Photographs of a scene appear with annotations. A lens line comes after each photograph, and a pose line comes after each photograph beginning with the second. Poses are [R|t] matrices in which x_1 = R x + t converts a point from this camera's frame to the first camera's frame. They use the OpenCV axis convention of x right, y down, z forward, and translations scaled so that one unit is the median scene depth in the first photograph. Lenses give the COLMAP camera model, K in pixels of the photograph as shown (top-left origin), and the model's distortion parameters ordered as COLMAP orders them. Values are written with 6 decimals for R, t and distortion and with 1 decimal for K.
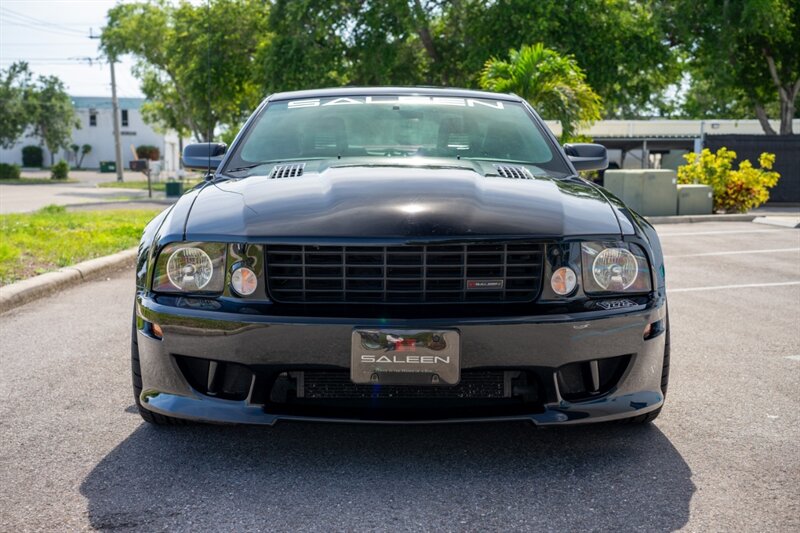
lens RADIAL K [[1112.5, 0, 400.0], [0, 1112.5, 266.5], [0, 0, 1]] dist [0.210357, 0.040110]
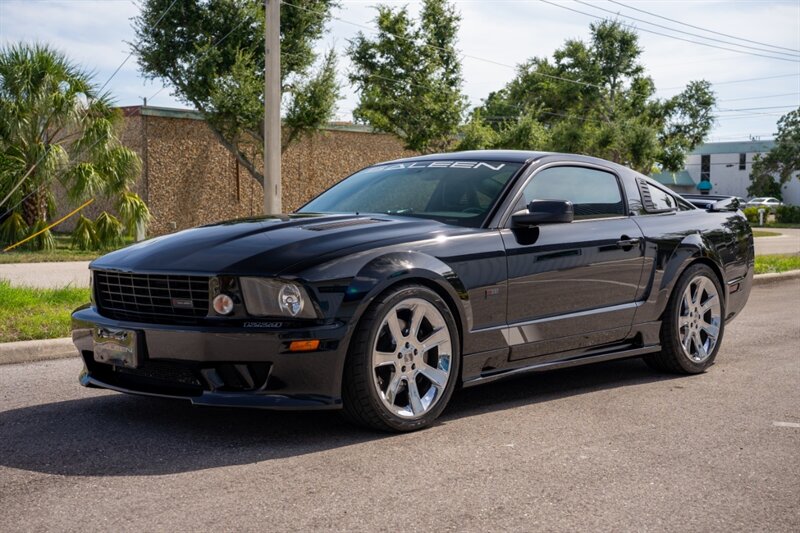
lens RADIAL K [[1154.3, 0, 400.0], [0, 1154.3, 266.5], [0, 0, 1]] dist [0.223653, 0.004413]
pose [[0.716941, 0.035321, -0.696239, 0.154633], [-0.062371, 0.997960, -0.013598, -0.003310], [0.694338, 0.053174, 0.717682, 0.013944]]
